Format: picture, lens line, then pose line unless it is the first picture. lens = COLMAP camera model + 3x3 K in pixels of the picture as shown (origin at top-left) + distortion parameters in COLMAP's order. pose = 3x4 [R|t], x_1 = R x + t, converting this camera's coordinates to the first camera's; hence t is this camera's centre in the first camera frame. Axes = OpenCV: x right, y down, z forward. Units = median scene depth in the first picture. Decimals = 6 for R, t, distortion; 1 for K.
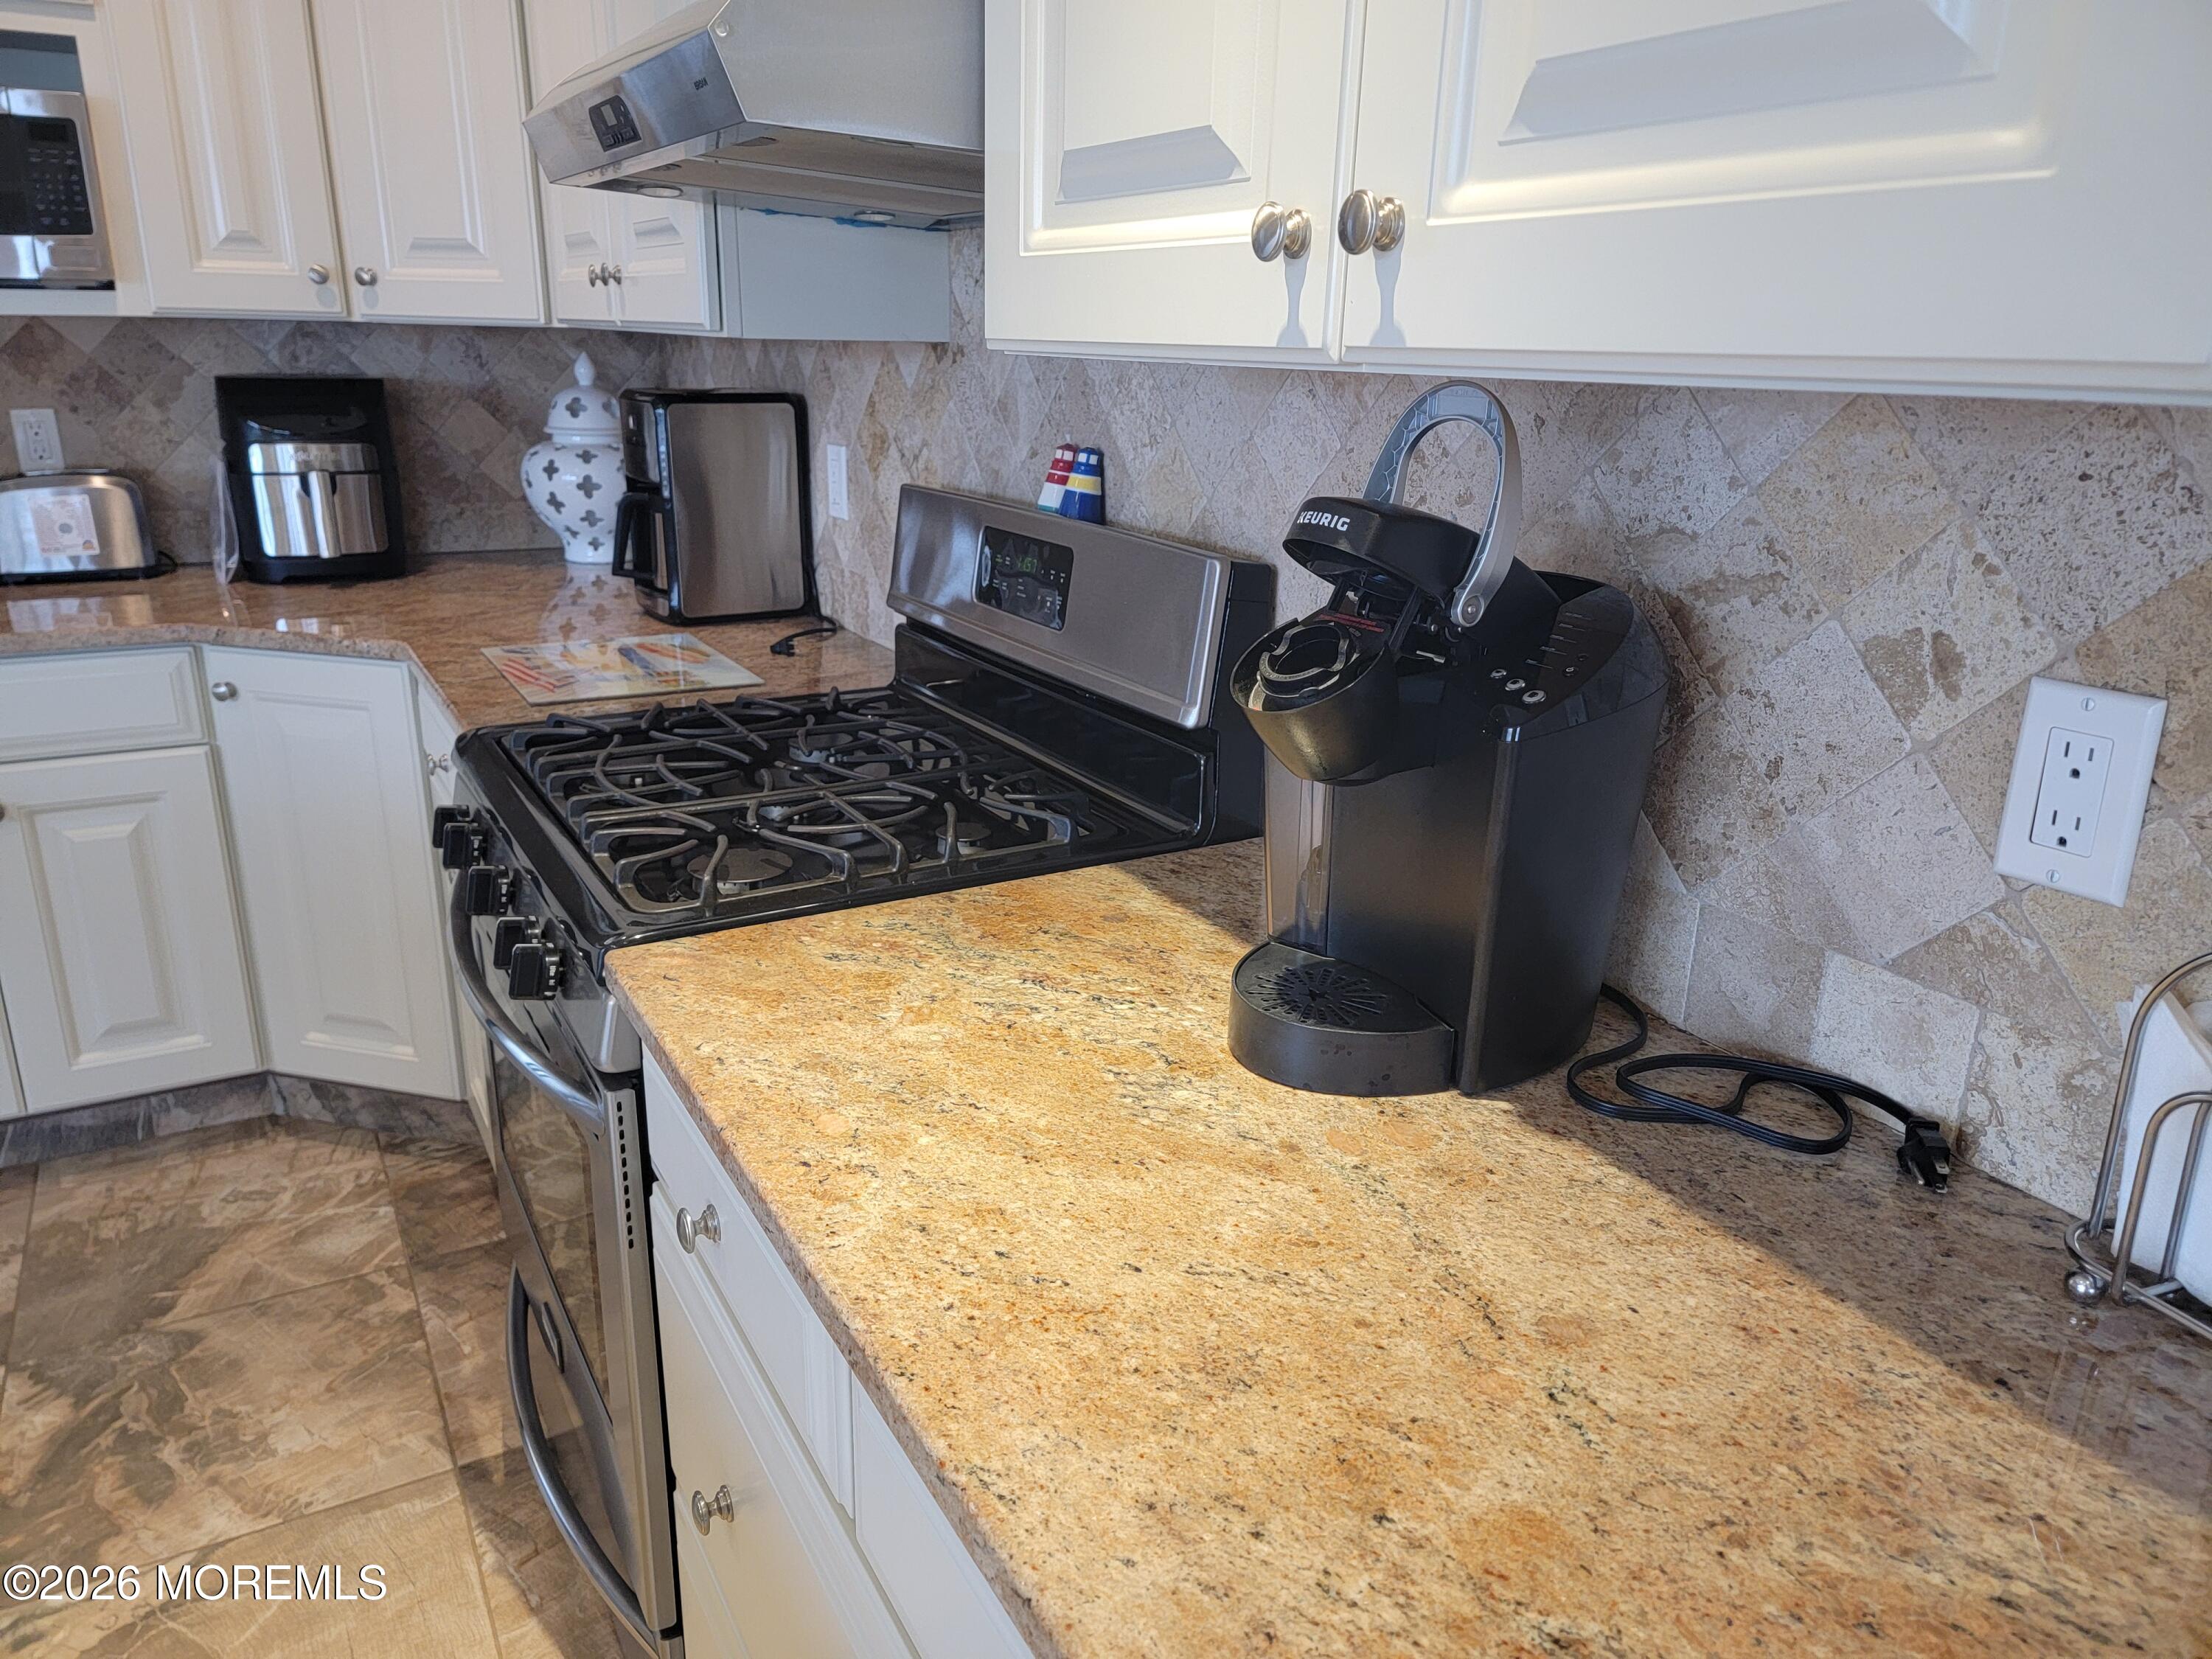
lens RADIAL K [[1549.6, 0, 1107.1], [0, 1549.6, 853.3], [0, 0, 1]] dist [0.032387, -0.014911]
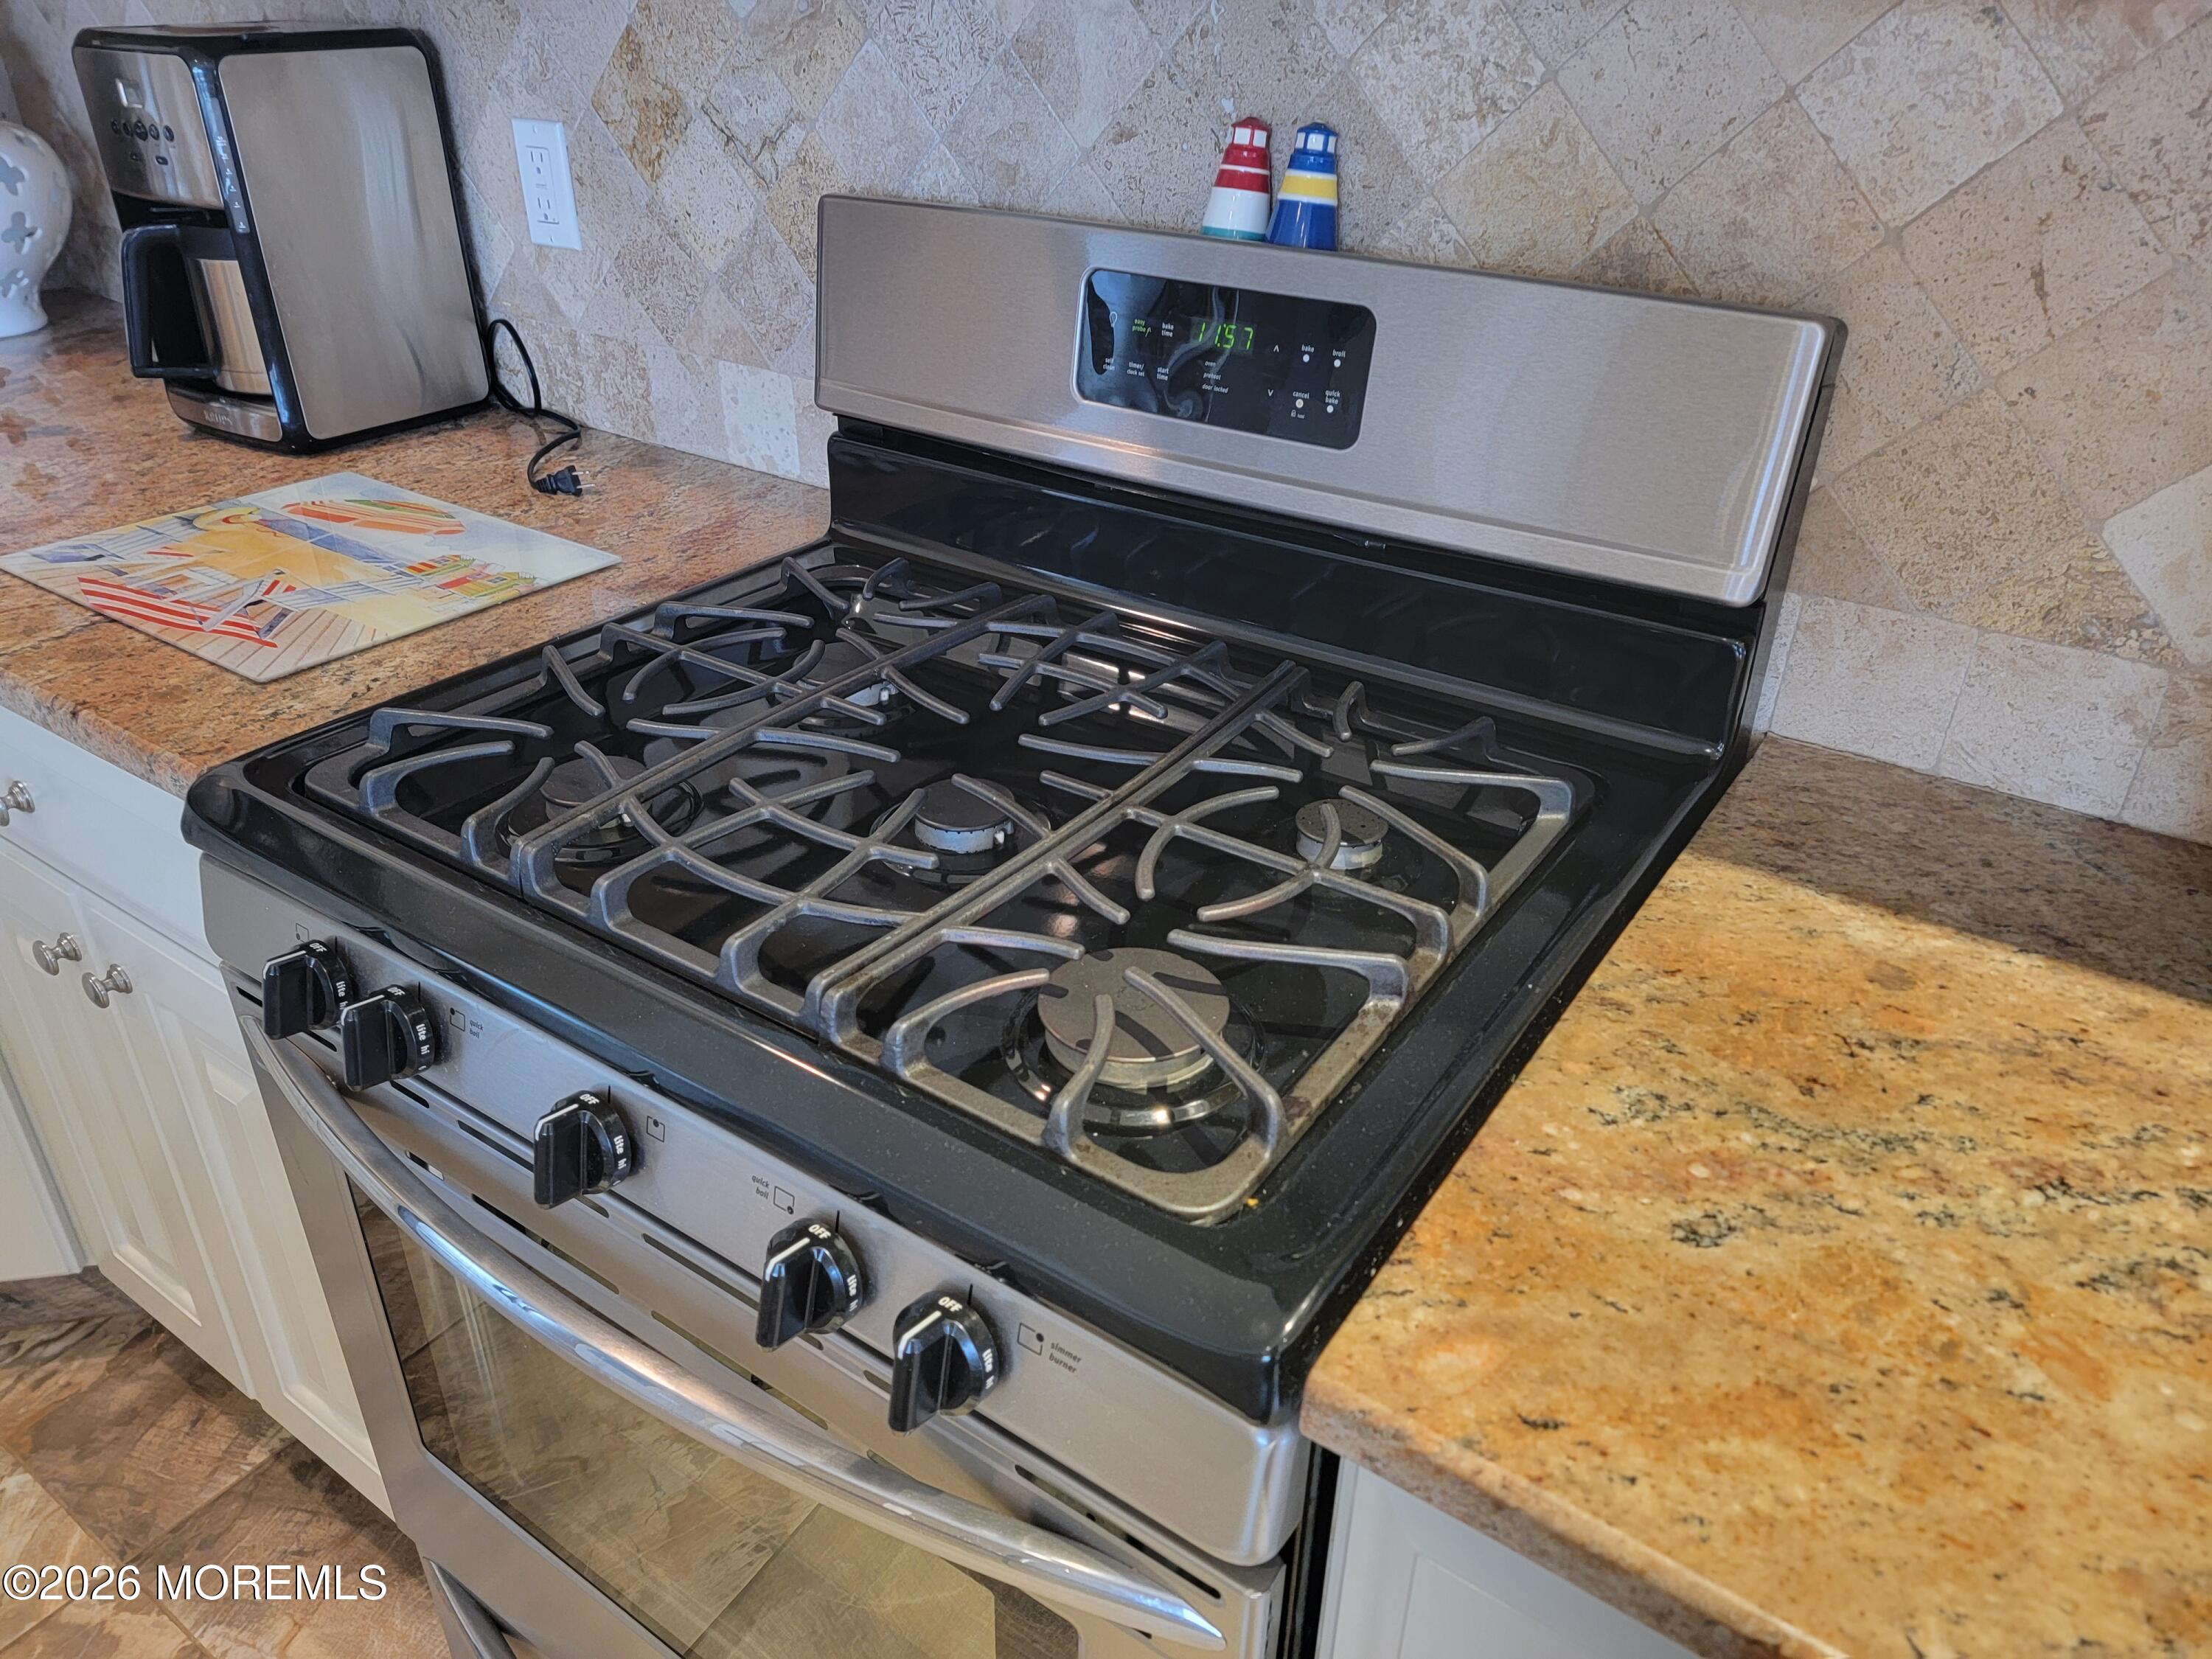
lens RADIAL K [[1549.6, 0, 1096.9], [0, 1549.6, 823.9], [0, 0, 1]] dist [0.032387, -0.014911]
pose [[0.902678, -0.219819, 0.369934, -0.358817], [0.141783, 0.963608, 0.226622, -0.145758], [-0.406287, -0.152116, 0.900995, 0.442643]]
